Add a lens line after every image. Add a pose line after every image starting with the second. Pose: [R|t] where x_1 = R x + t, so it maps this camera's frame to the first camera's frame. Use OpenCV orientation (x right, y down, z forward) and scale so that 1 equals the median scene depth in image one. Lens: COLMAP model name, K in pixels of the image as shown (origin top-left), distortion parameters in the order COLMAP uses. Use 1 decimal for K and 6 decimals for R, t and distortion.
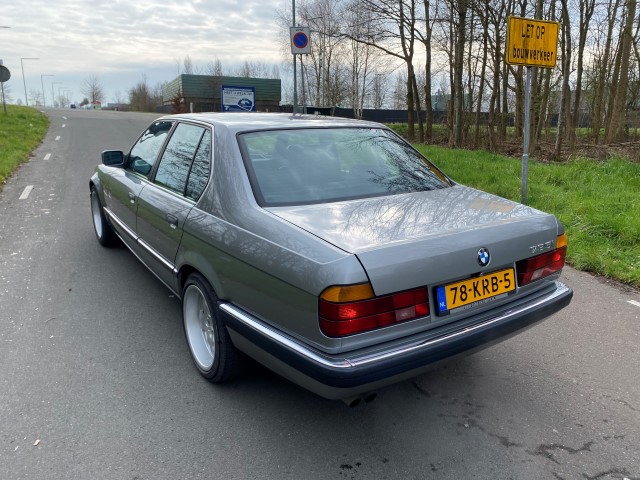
lens RADIAL K [[481.8, 0, 317.9], [0, 481.8, 235.9], [0, 0, 1]] dist [0.013873, -0.002854]
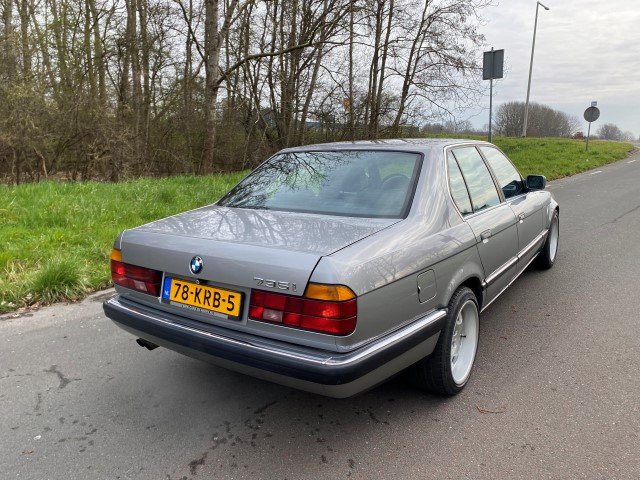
lens RADIAL K [[481.8, 0, 317.9], [0, 481.8, 235.9], [0, 0, 1]] dist [0.013873, -0.002854]
pose [[0.356518, 0.147339, -0.922597, 1.337690], [-0.207582, 0.975297, 0.075540, -0.144792], [0.910936, 0.164584, 0.378296, 0.804679]]
